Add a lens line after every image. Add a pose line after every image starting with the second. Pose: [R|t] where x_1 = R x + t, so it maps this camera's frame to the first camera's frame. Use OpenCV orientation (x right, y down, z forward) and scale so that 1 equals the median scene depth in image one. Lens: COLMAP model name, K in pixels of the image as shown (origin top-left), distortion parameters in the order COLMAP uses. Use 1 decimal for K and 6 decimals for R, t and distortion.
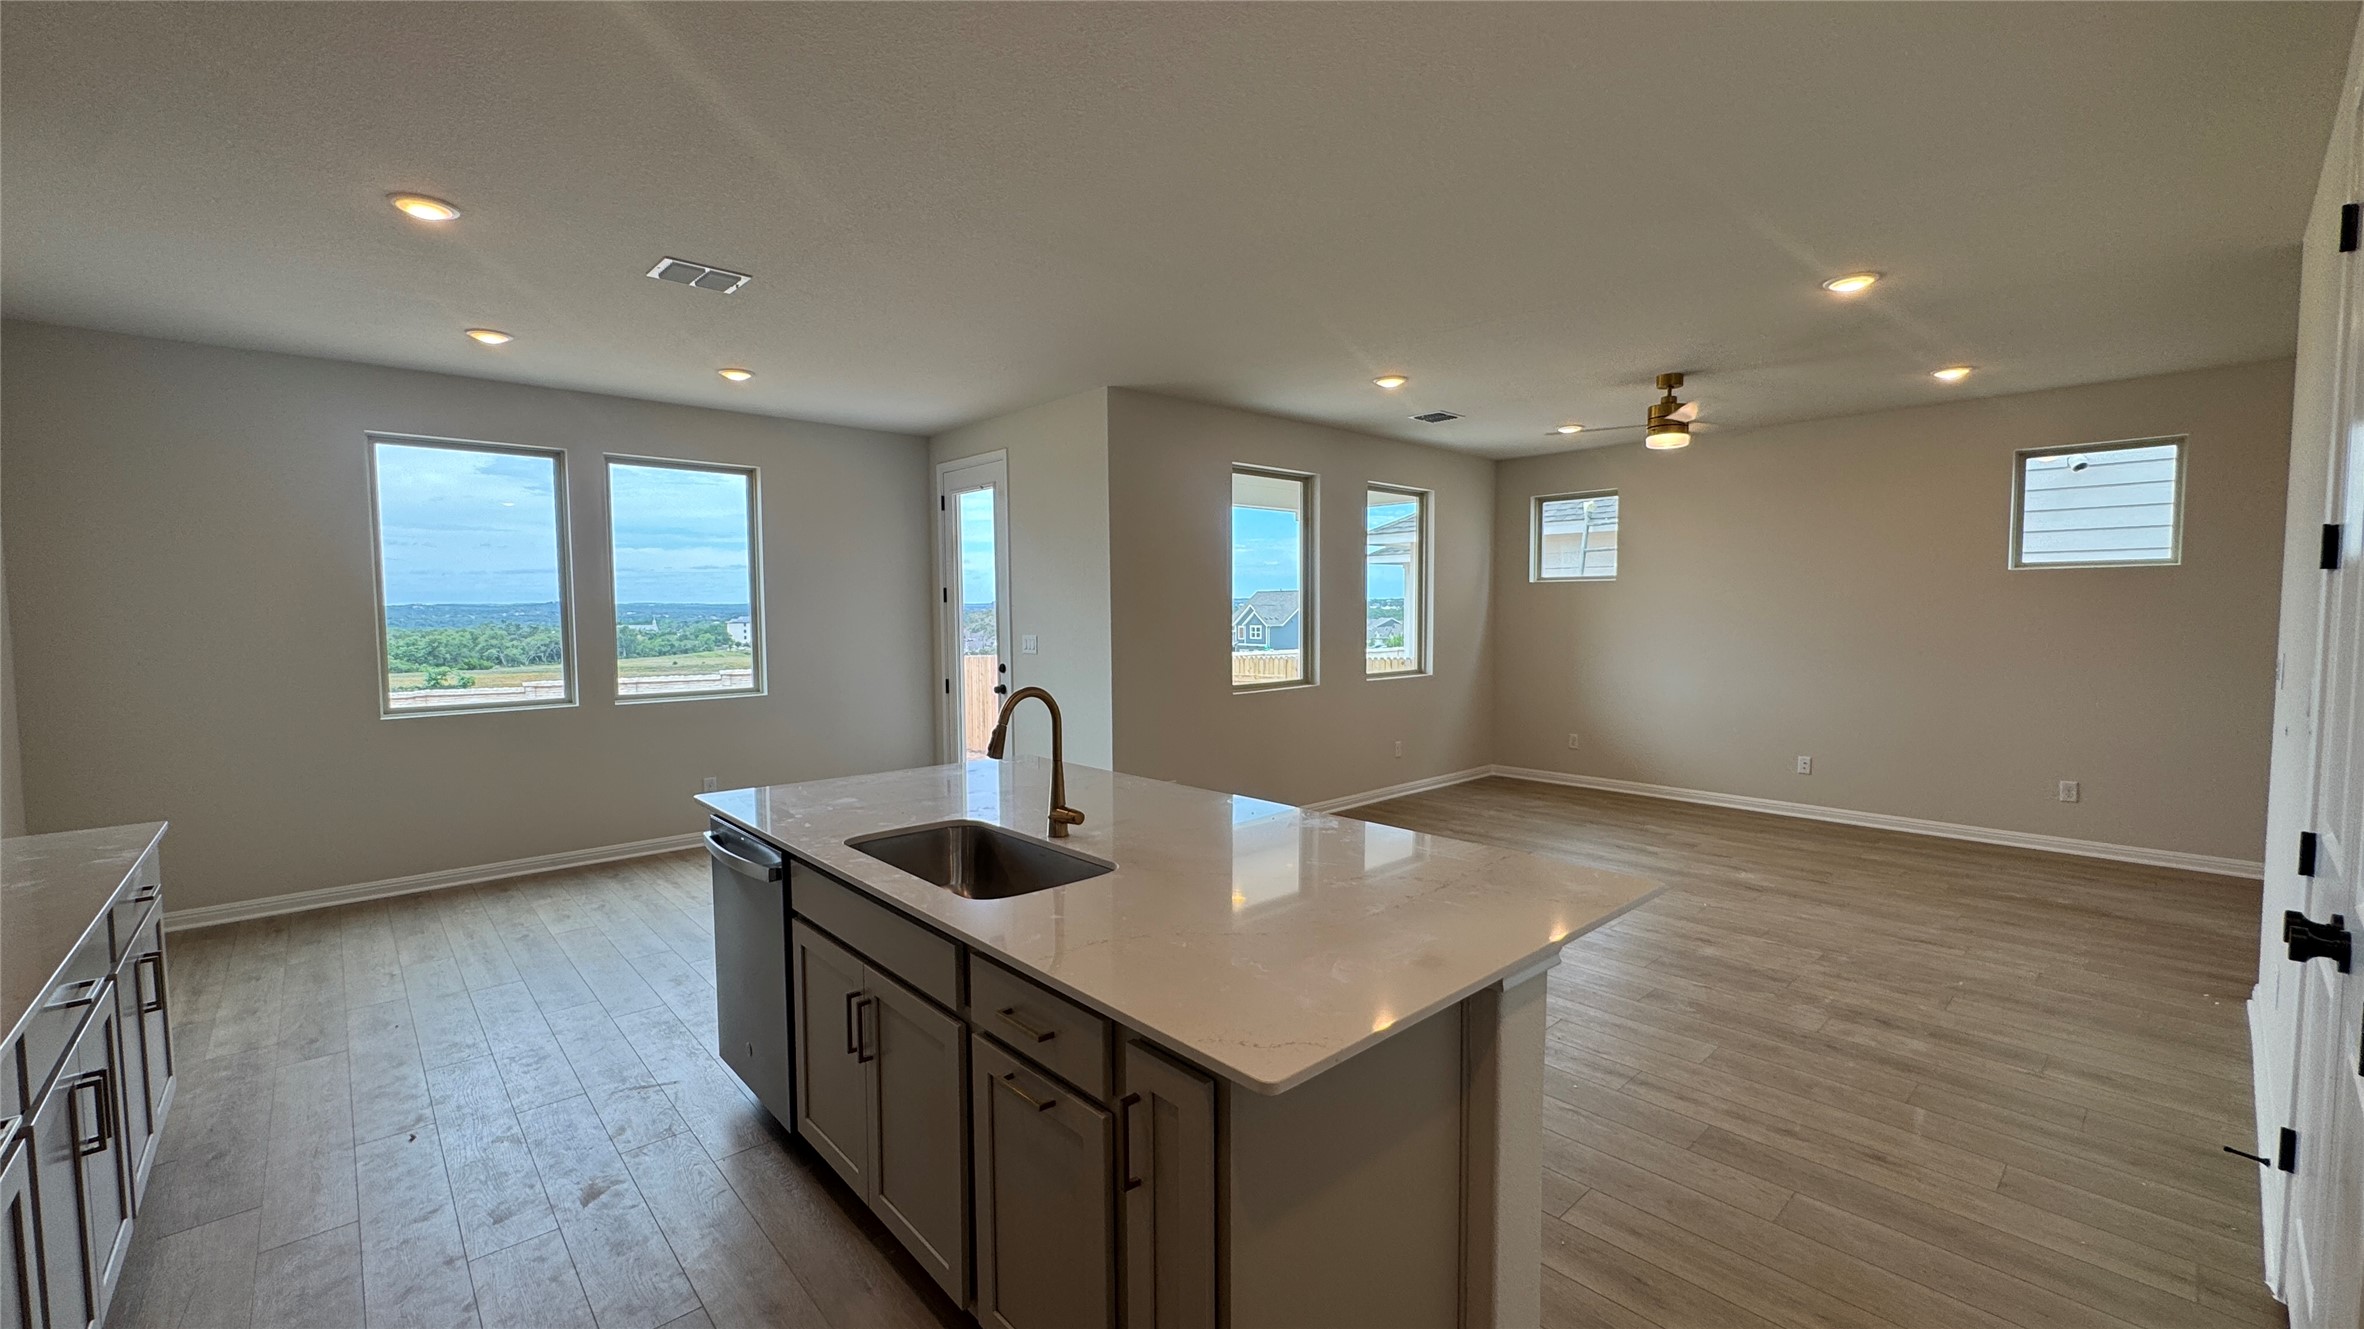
lens RADIAL K [[942.3, 0, 1183.3], [0, 942.3, 663.7], [0, 0, 1]] dist [-0.002644, 0.000372]
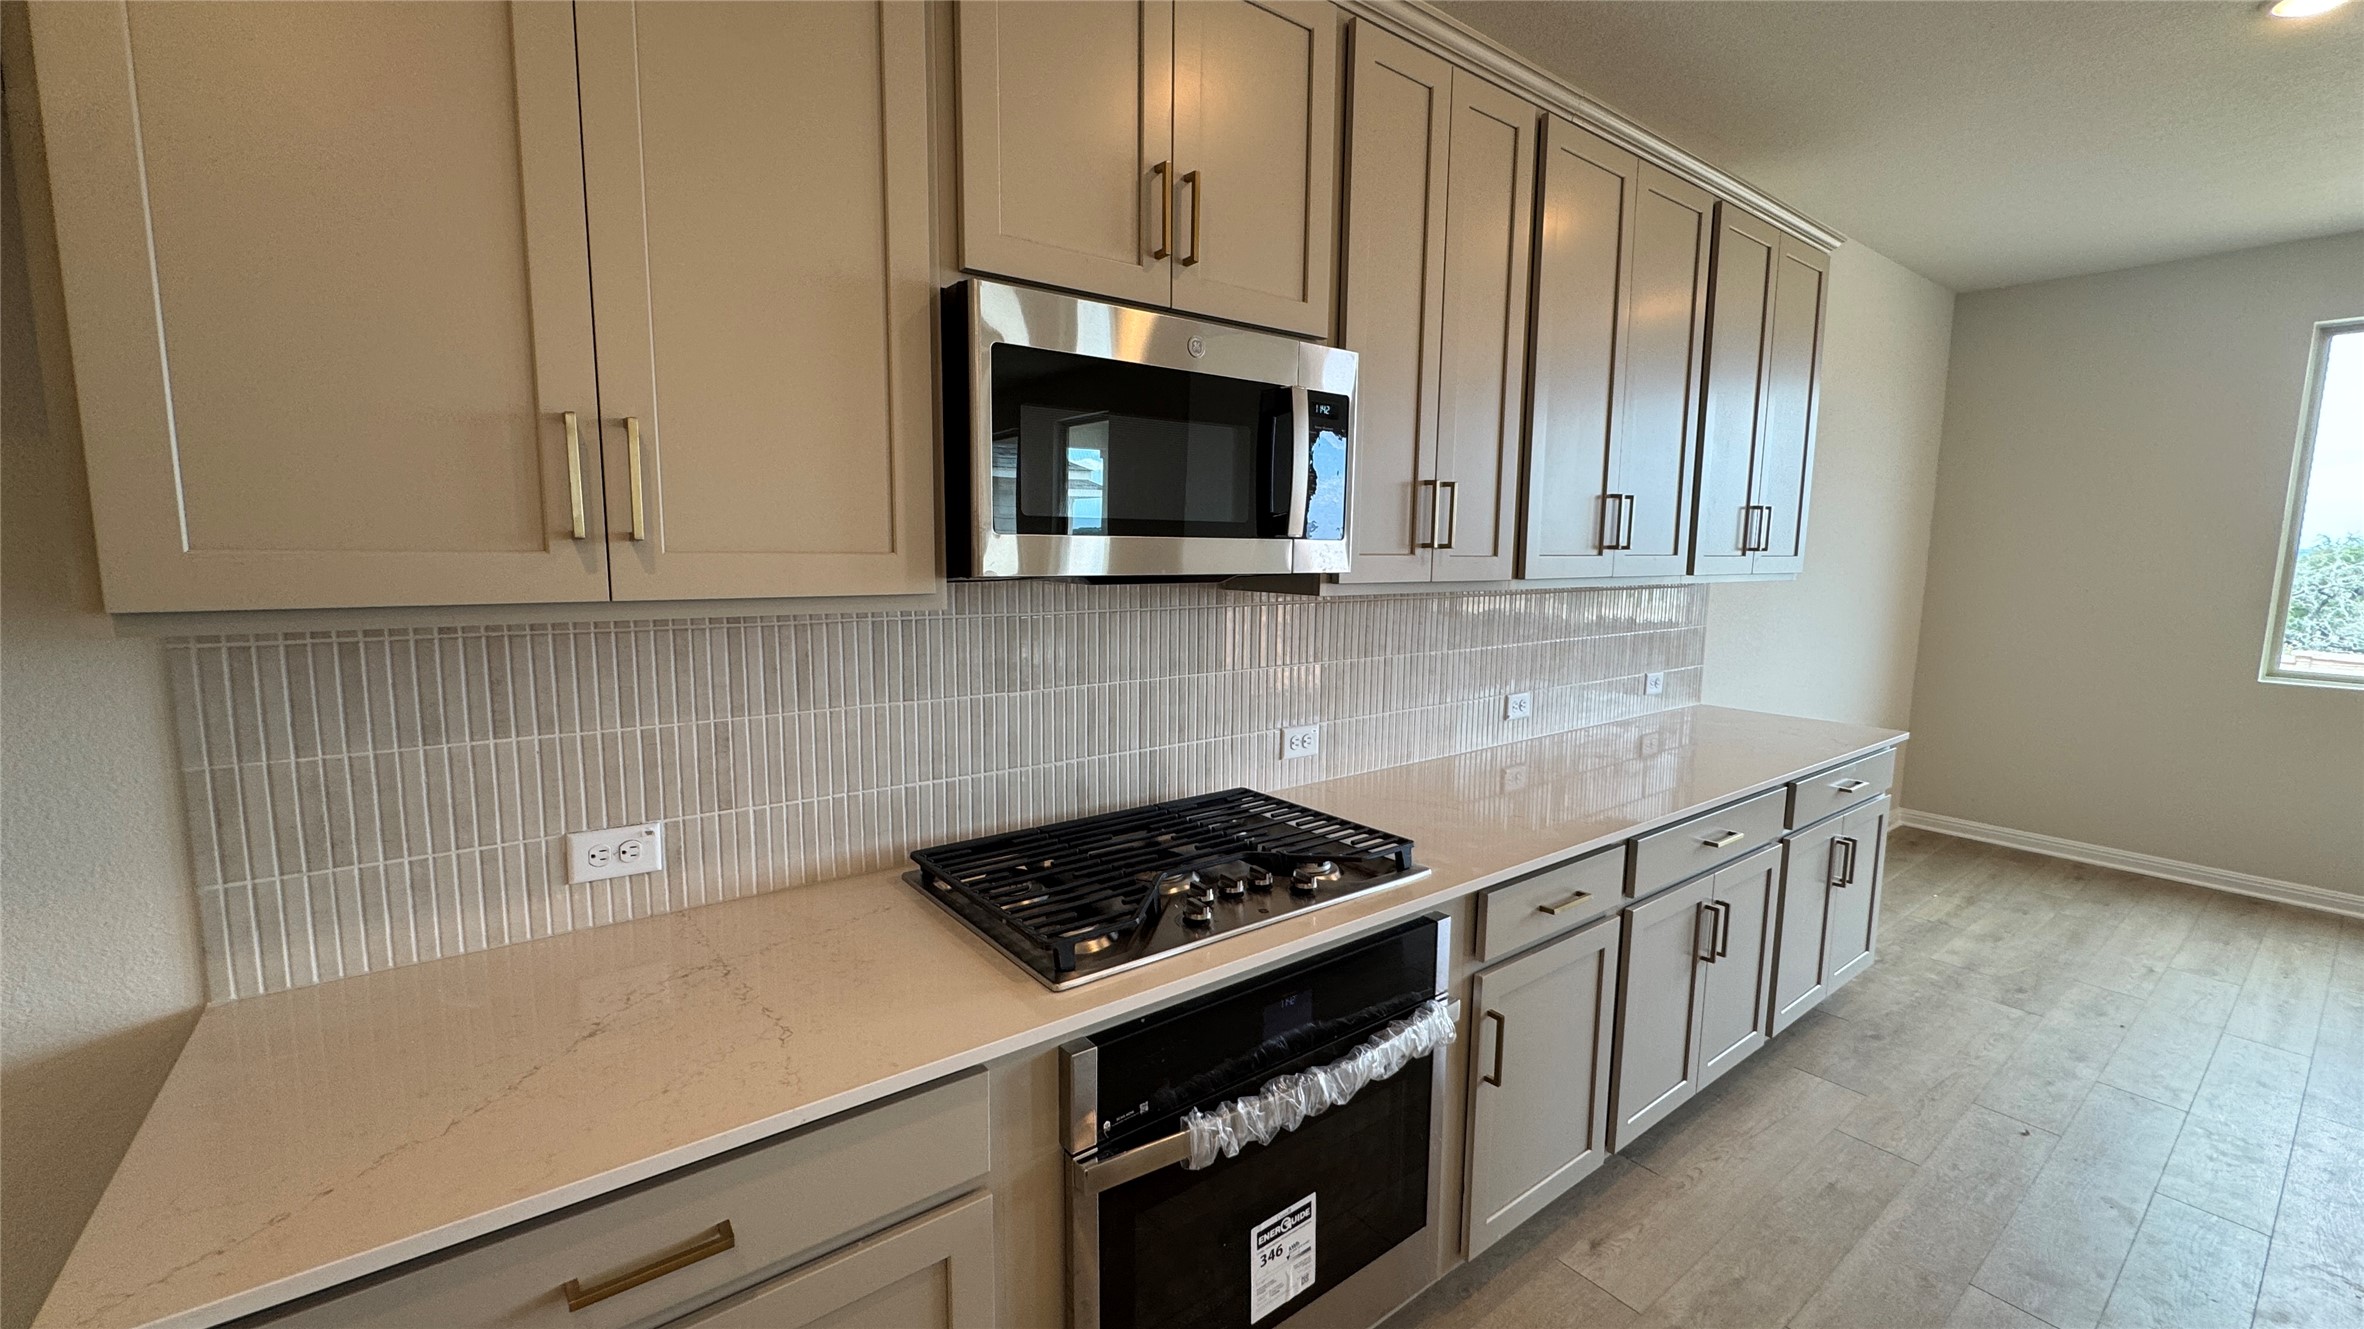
lens RADIAL K [[942.3, 0, 1183.3], [0, 942.3, 663.7], [0, 0, 1]] dist [-0.002644, 0.000372]
pose [[-0.090949, 0.131705, -0.987108, 0.040365], [-0.070913, 0.987843, 0.138337, -0.002421], [0.993328, 0.082581, -0.080504, 0.121542]]
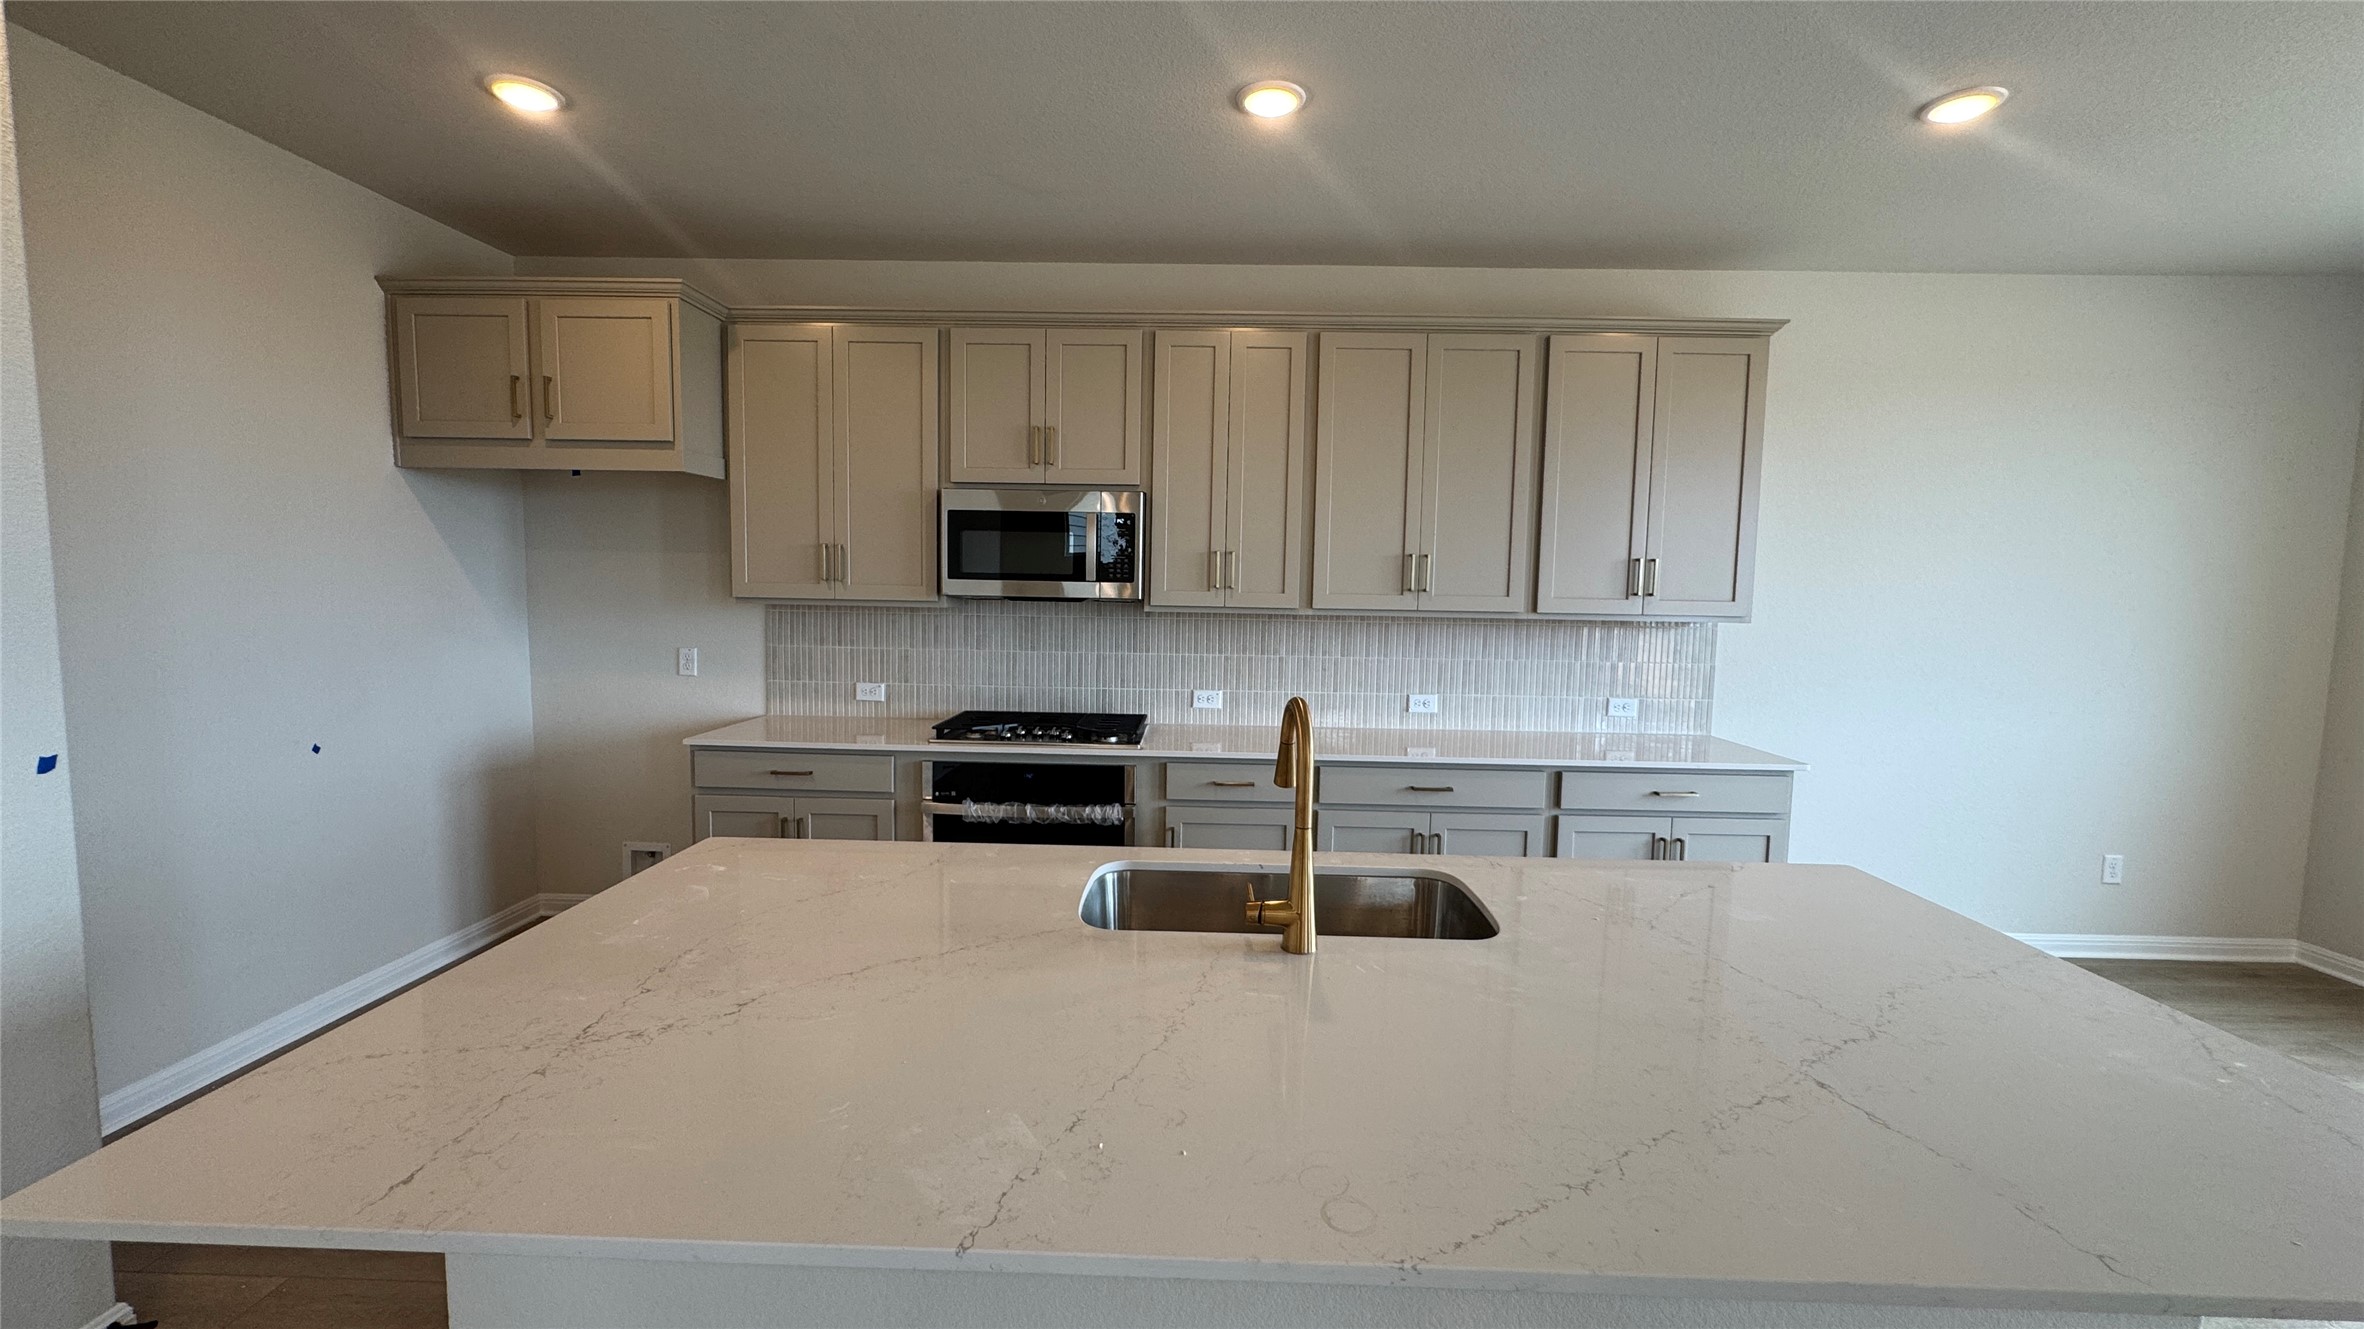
lens RADIAL K [[942.3, 0, 1183.3], [0, 942.3, 663.7], [0, 0, 1]] dist [-0.002644, 0.000372]
pose [[-0.691772, 0.055504, -0.719979, 0.166817], [-0.057852, 0.989577, 0.131873, -0.037253], [0.719794, 0.132879, -0.681351, 0.637780]]
